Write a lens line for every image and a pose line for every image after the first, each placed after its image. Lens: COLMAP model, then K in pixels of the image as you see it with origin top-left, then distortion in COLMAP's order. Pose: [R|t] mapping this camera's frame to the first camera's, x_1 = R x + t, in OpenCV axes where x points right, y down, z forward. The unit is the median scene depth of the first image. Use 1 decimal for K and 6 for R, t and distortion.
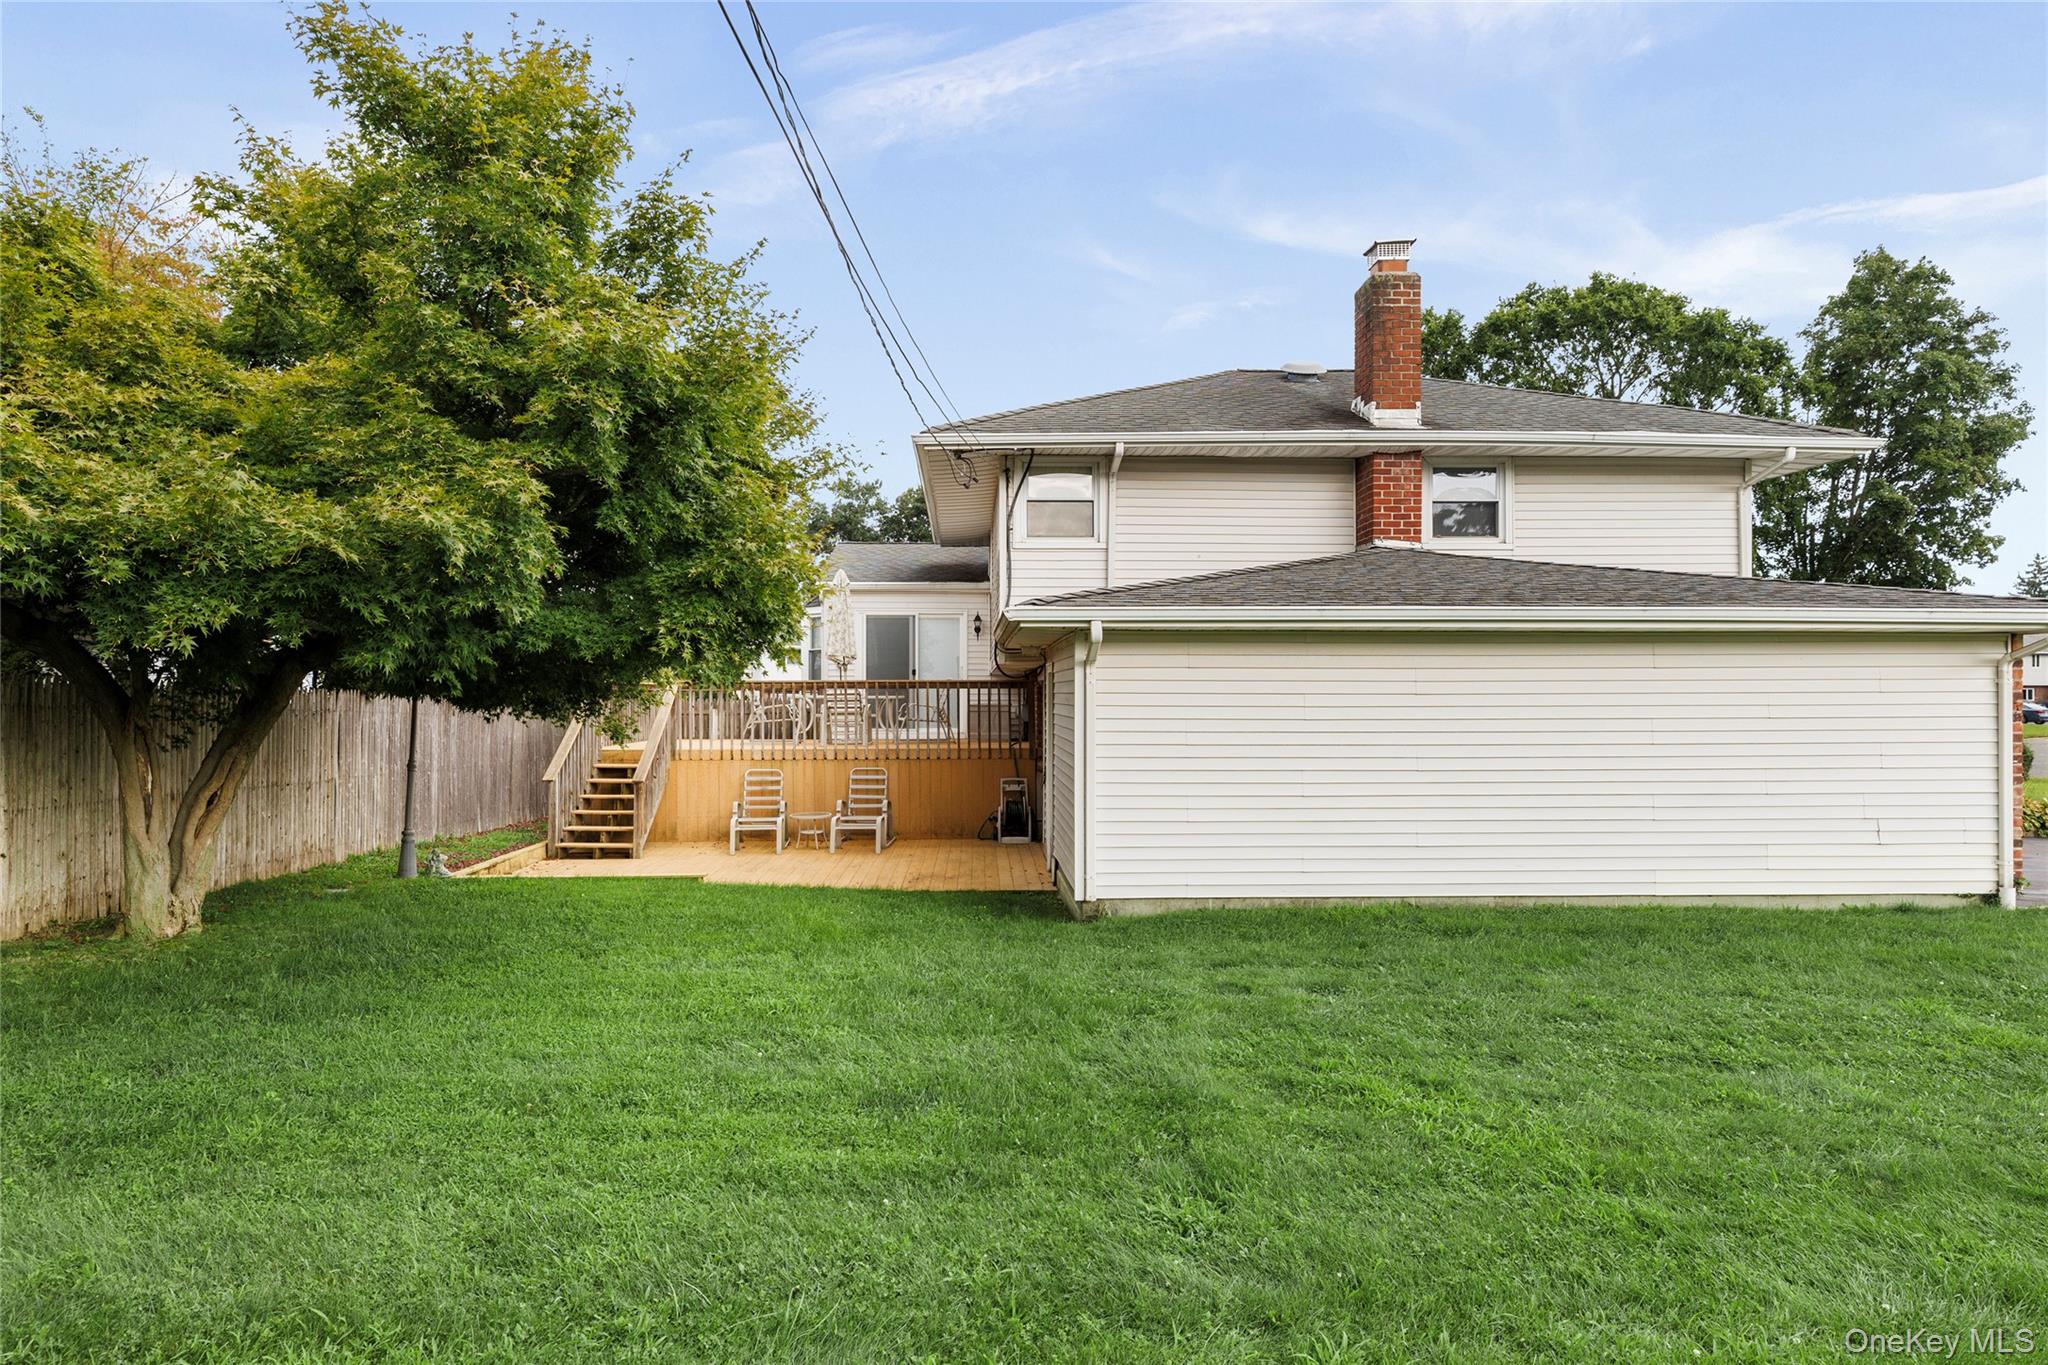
lens RADIAL K [[1311.4, 0, 1024.0], [0, 1311.4, 682.5], [0, 0, 1]] dist [-0.000342, -0.000047]
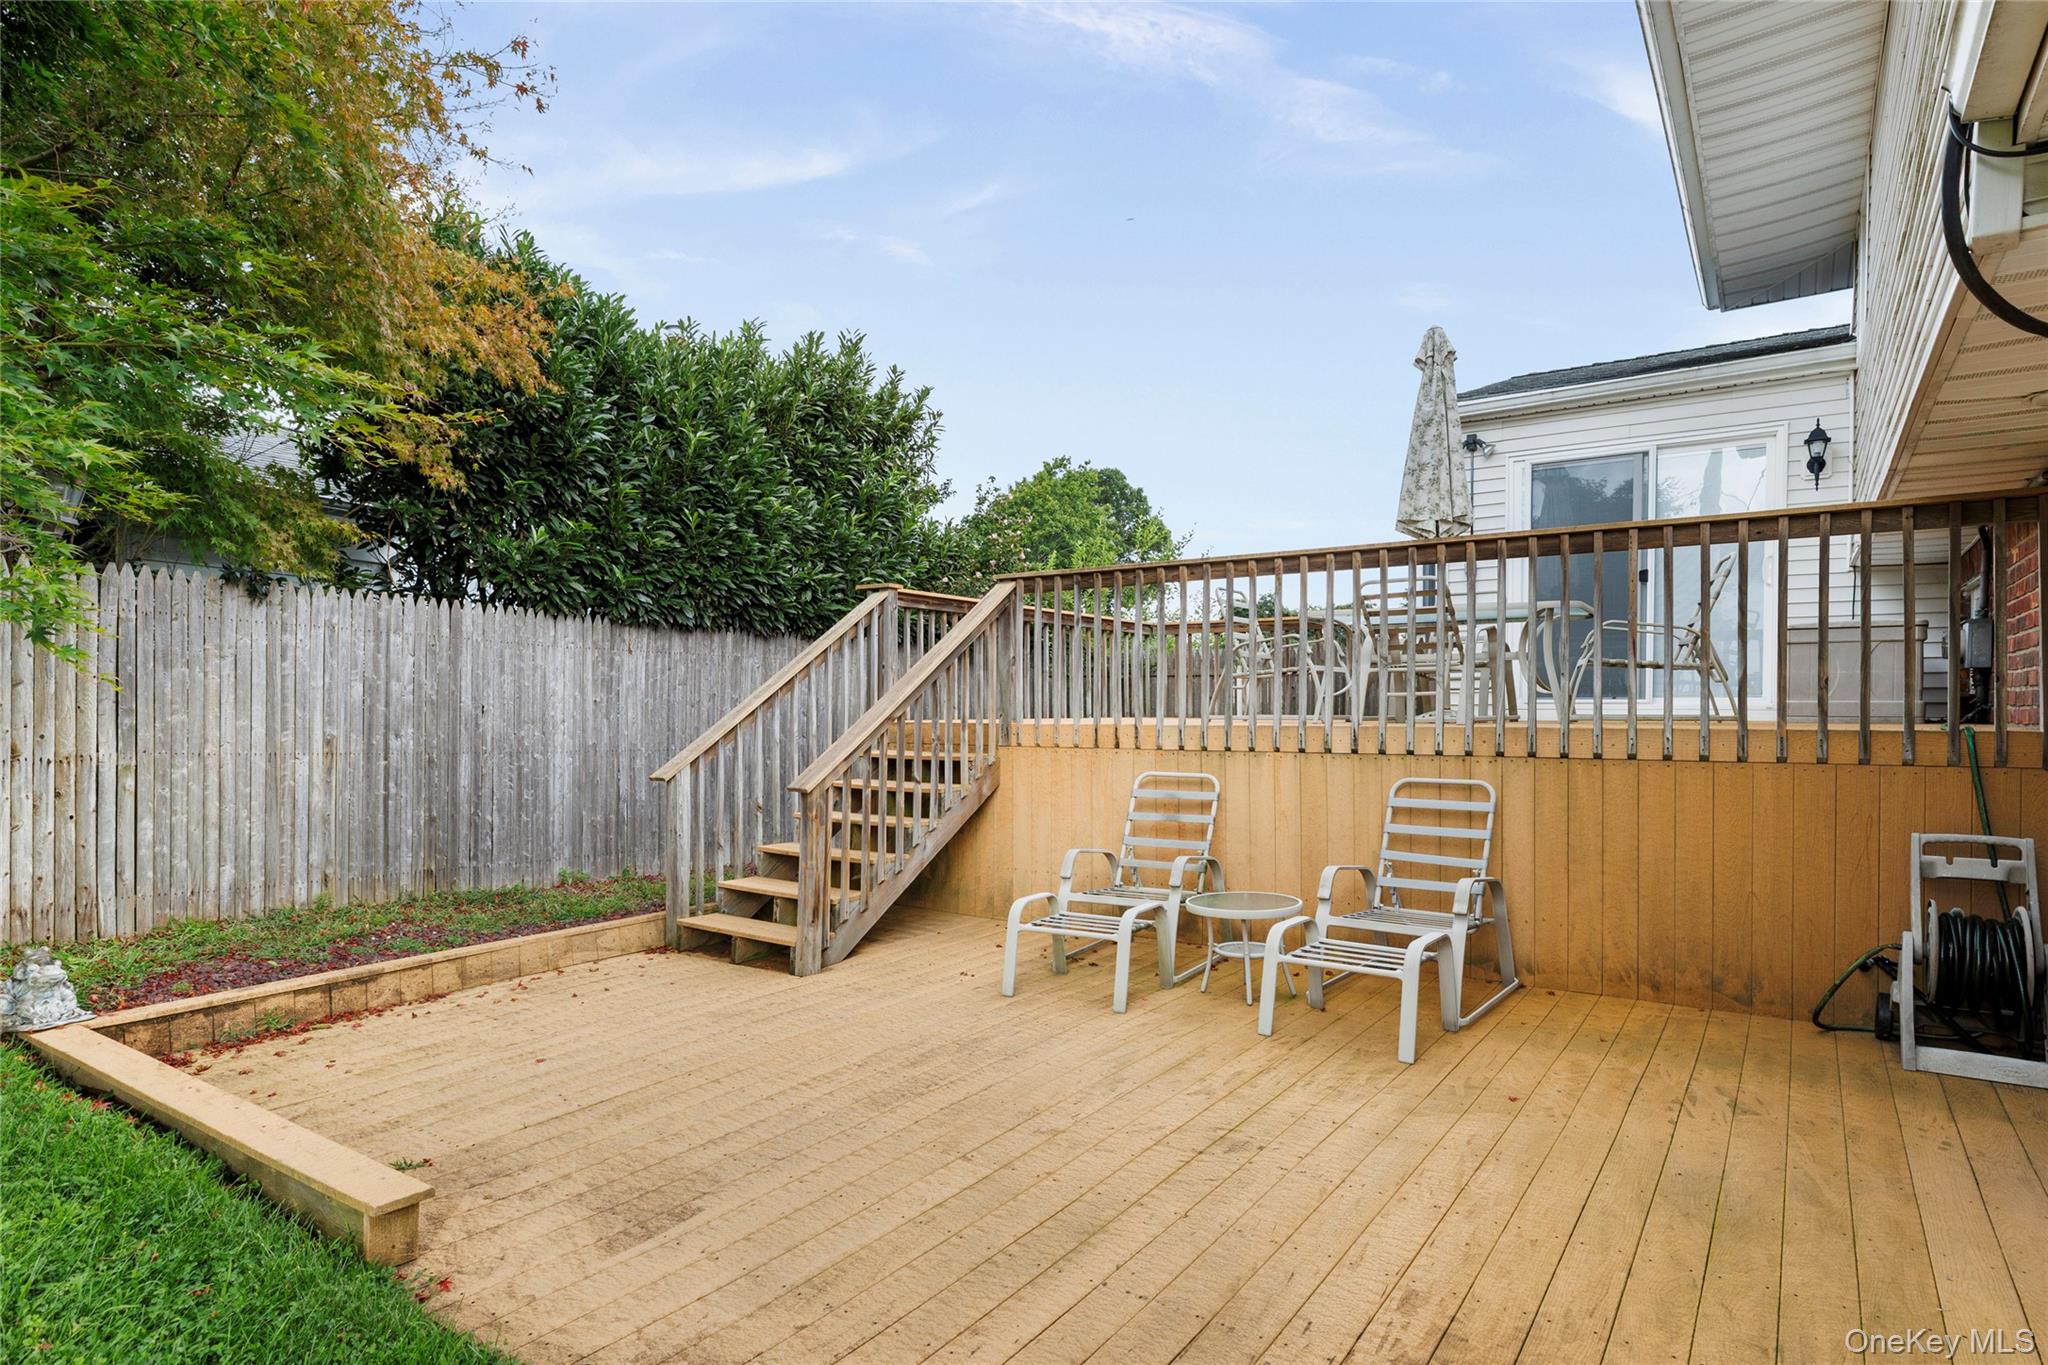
lens RADIAL K [[1135.0, 0, 1021.5], [0, 1135.0, 710.6], [0, 0, 1]] dist [0.002800, 0.000820]
pose [[0.795772, -0.001091, -0.605595, -0.021548], [0.005311, 0.999972, 0.005179, 0.044400], [0.605573, -0.007337, 0.795756, 0.683045]]
